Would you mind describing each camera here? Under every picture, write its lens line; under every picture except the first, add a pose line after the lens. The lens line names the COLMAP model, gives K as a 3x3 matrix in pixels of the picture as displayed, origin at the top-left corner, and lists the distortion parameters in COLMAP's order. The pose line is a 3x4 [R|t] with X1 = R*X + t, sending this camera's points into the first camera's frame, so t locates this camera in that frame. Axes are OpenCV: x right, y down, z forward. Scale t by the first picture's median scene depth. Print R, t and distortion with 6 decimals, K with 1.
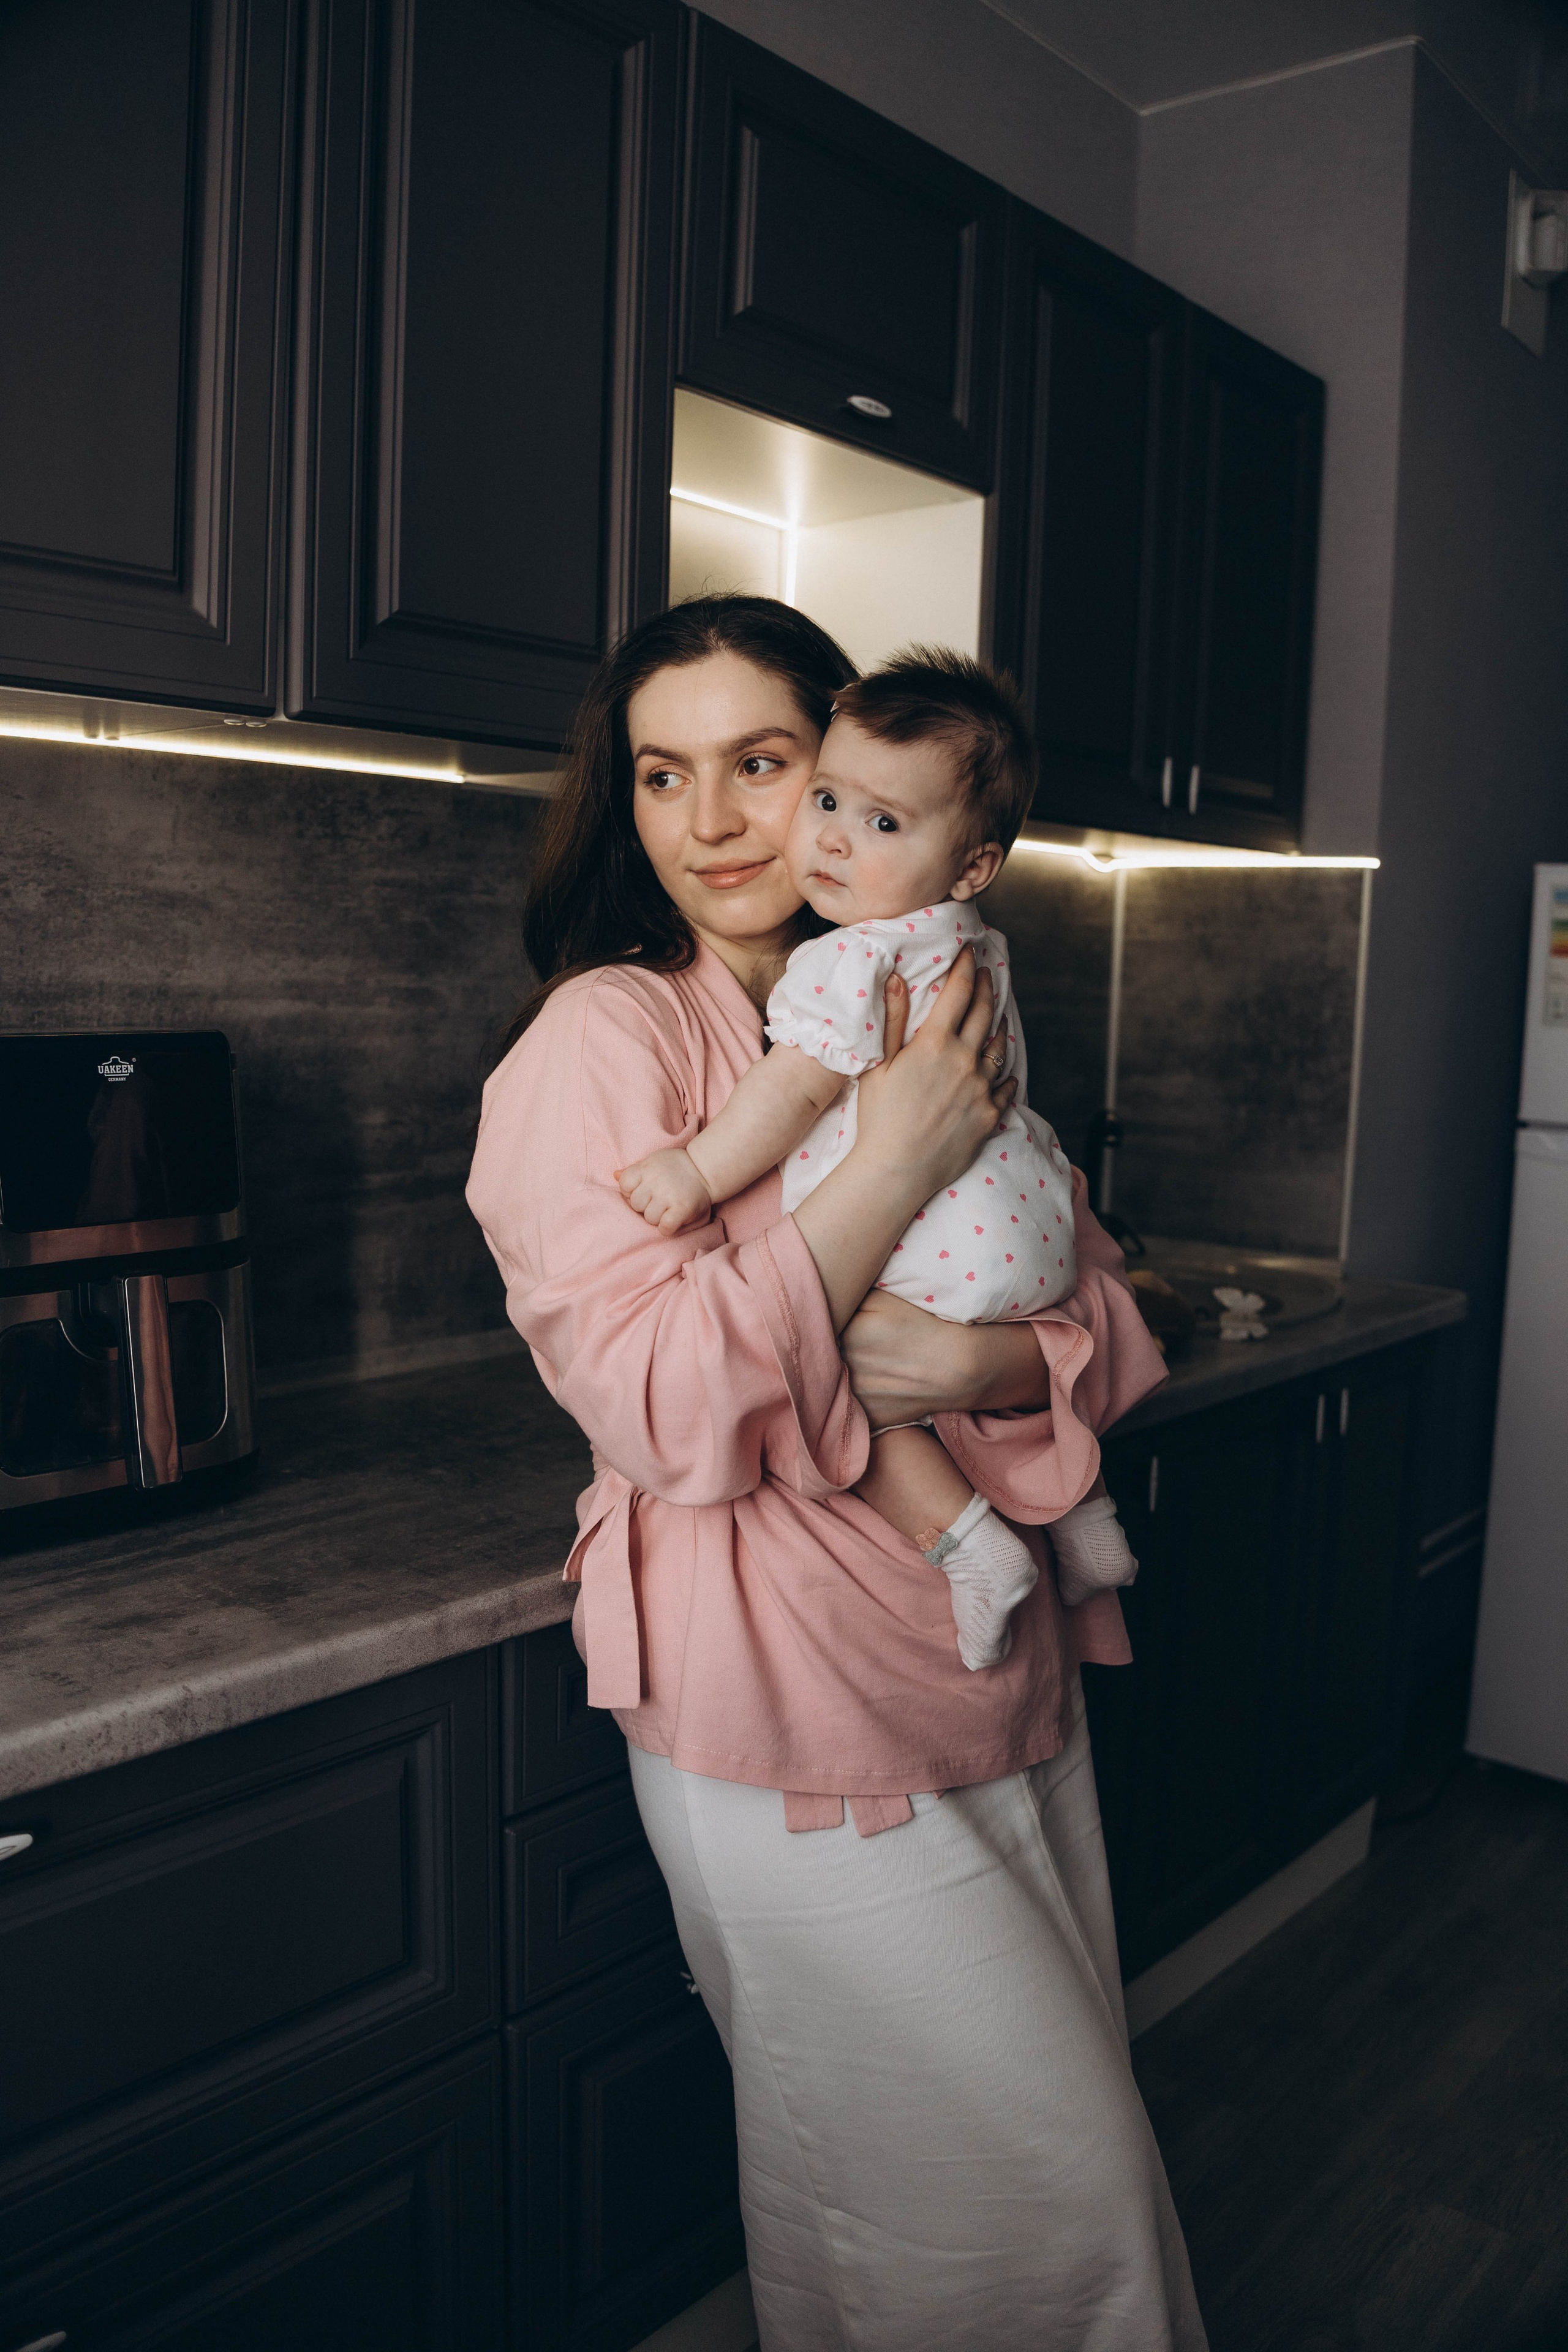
lens RADIAL K [[1827.3, 0, 771.9], [0, 1827.3, 1178.0], [0, 0, 1]] dist [-0.124393, 0.007861]
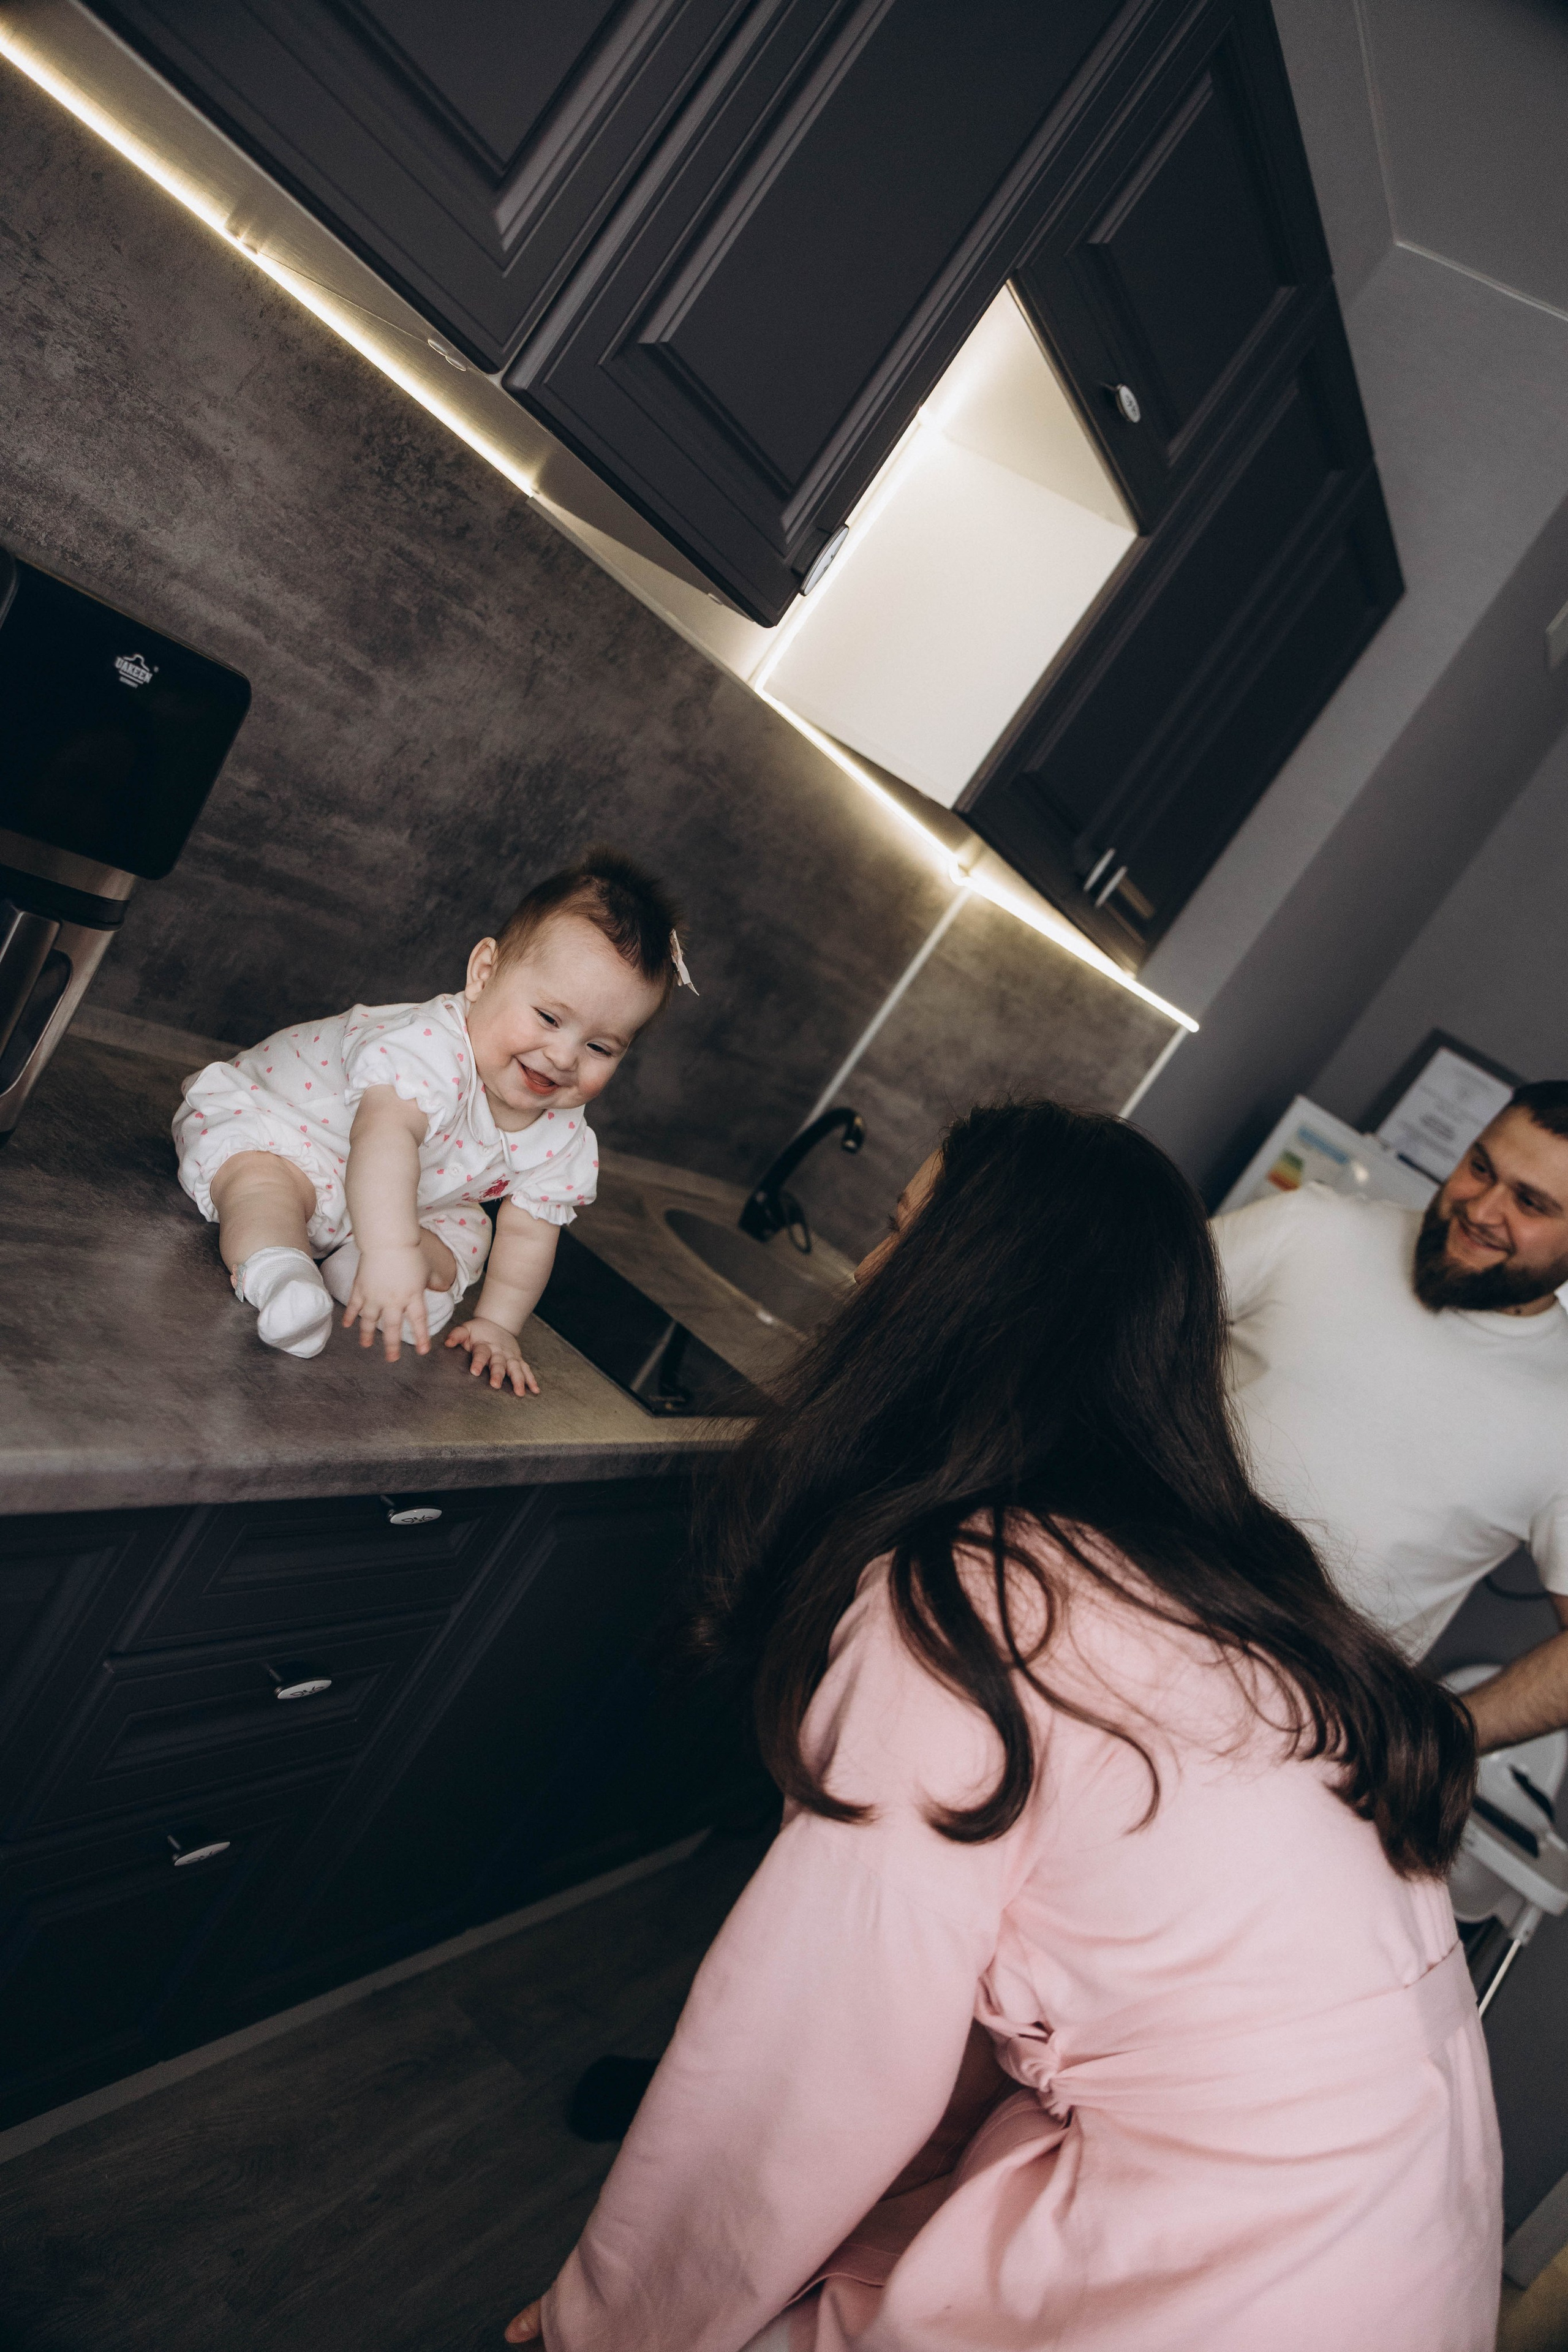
lens RADIAL K [[1828.7, 0, 784.0], [0, 1828.7, 1176.0], [0, 0, 1]] dist [-0.152454, 0.057534]
pose [[0.827578, 0.470546, 0.306107, -0.197836], [-0.502349, 0.864153, 0.029758, -0.026443], [-0.250521, -0.178400, 0.951532, 0.108030]]
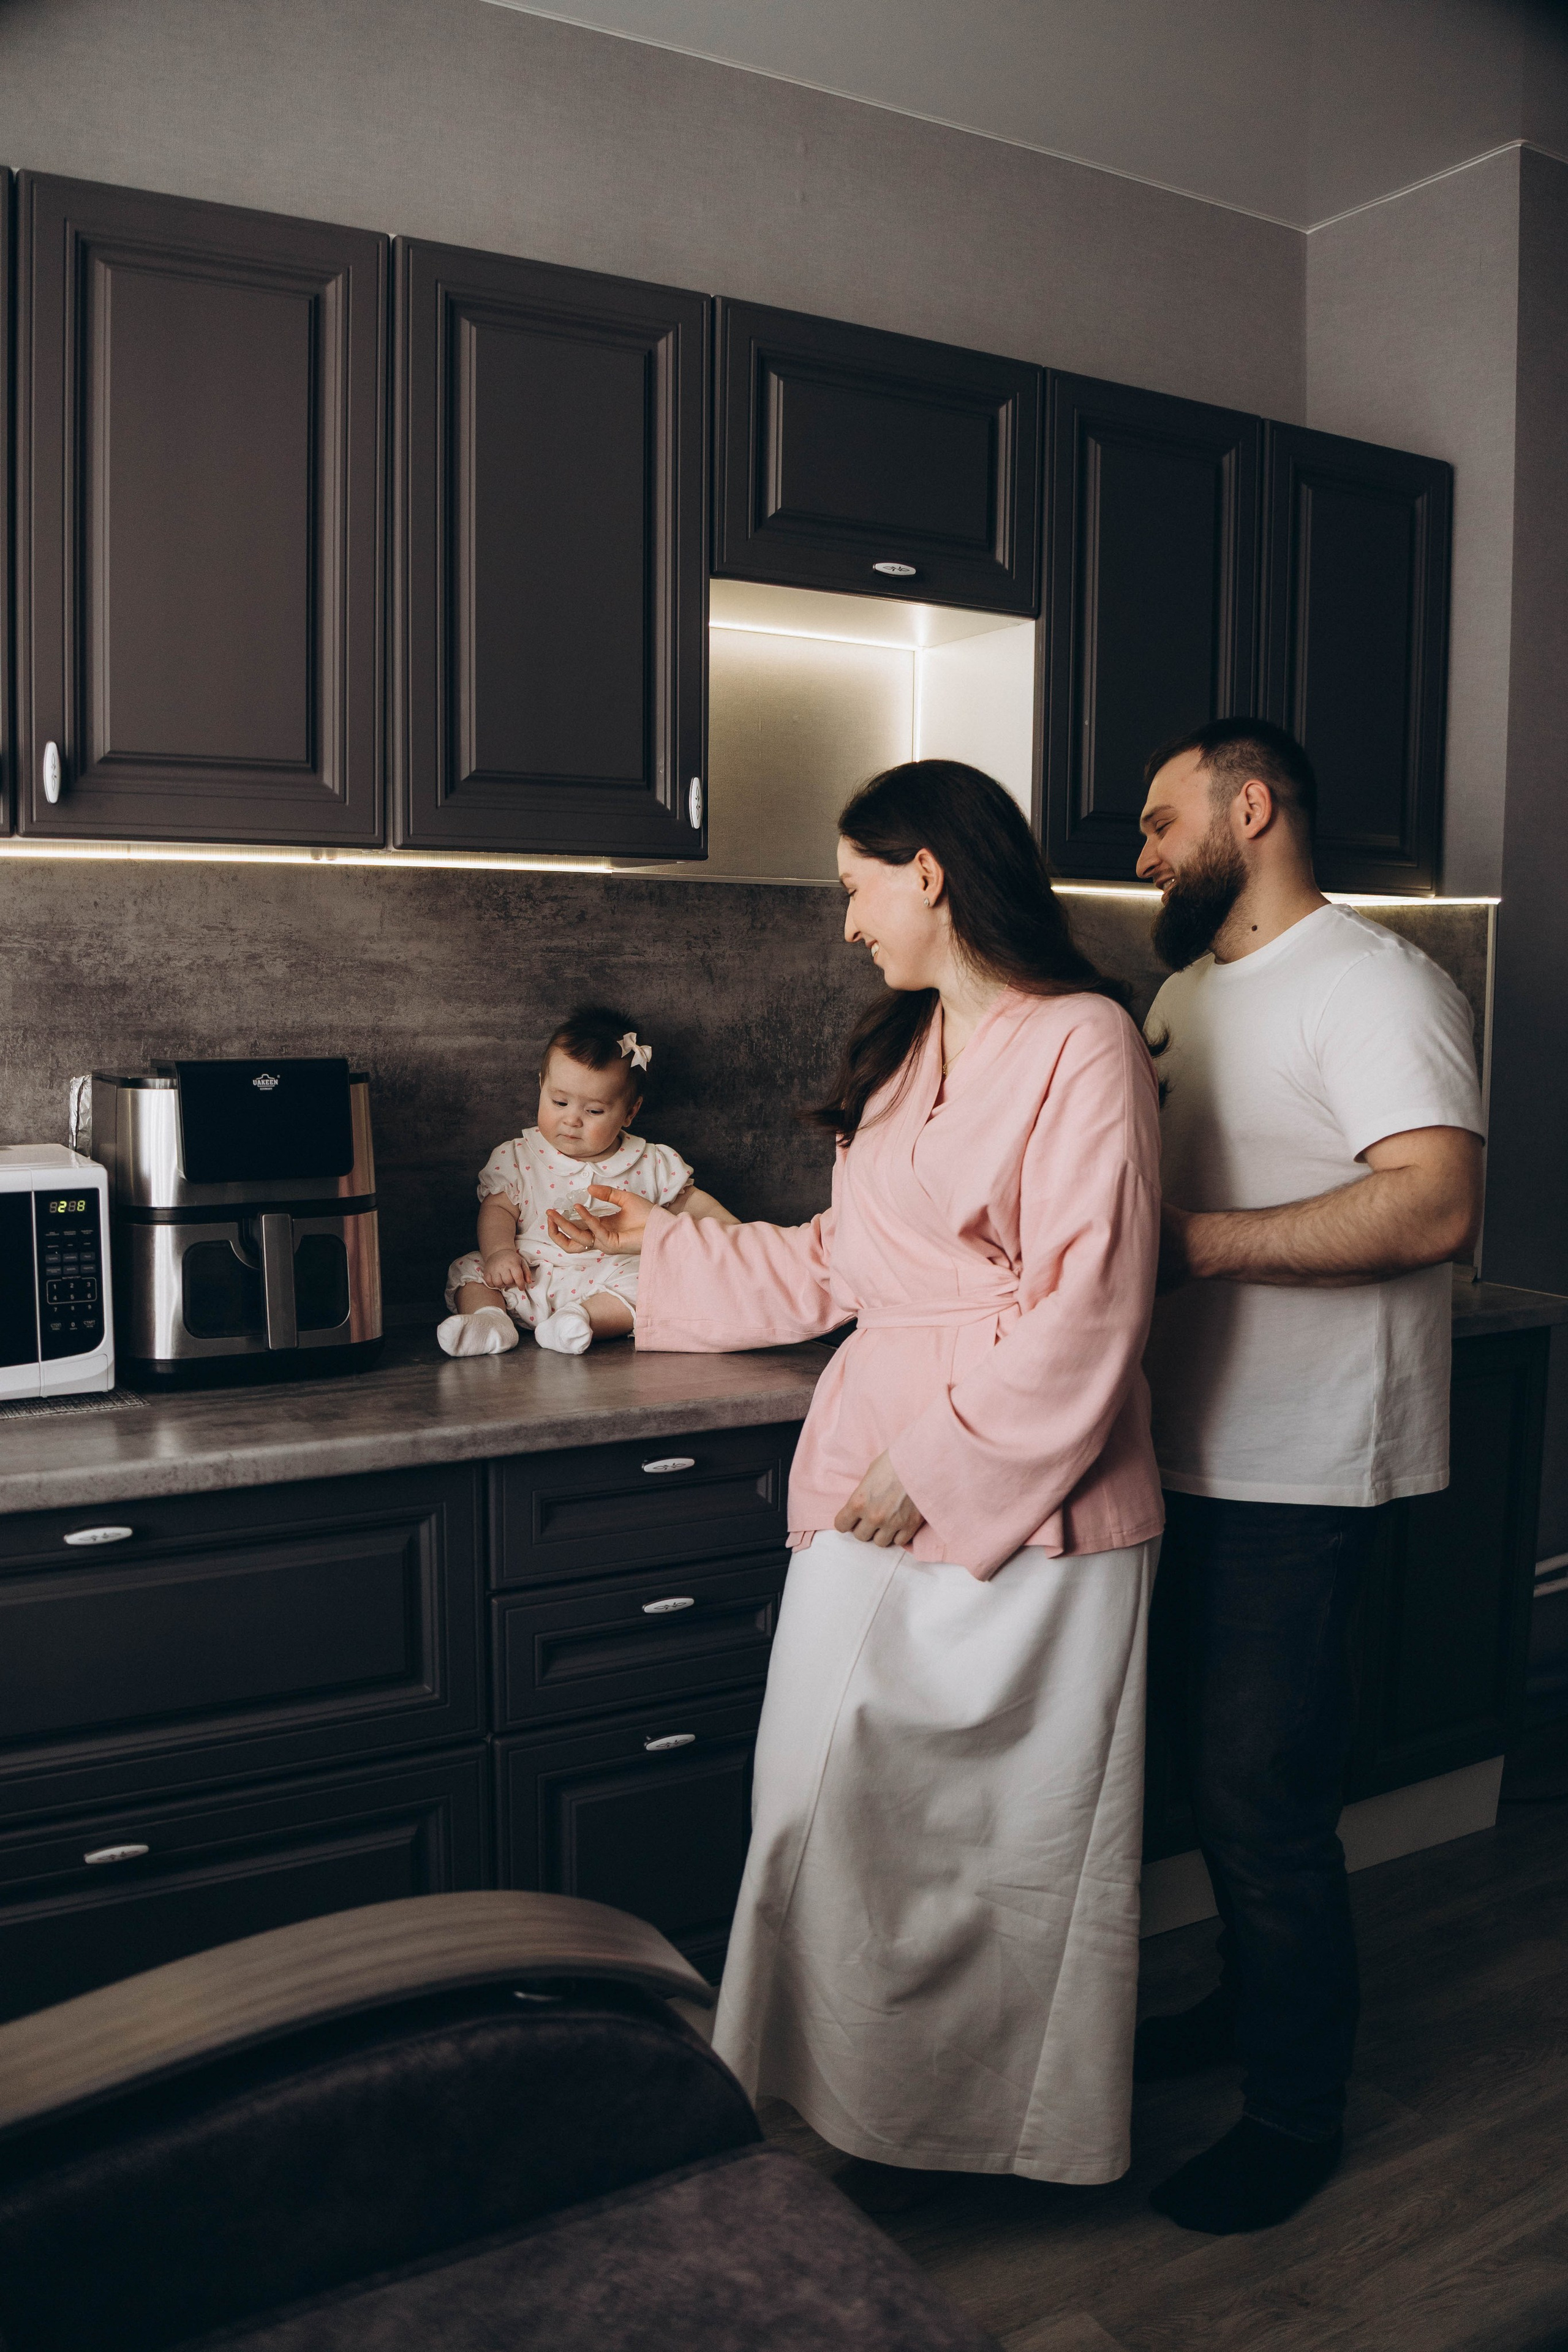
lens RADIAL K [[1828.7, 0, 784.0], [0, 1828.7, 1176.0], [0, 0, 1]] dist [-0.152454, 0.057534]
pose [[0.944456, 0.014418, -0.328322, 0.439782], [-0.020538, 0.999674, -0.015182, 0.027288], [0.327996, 0.021082, 0.944444, -0.256352]]
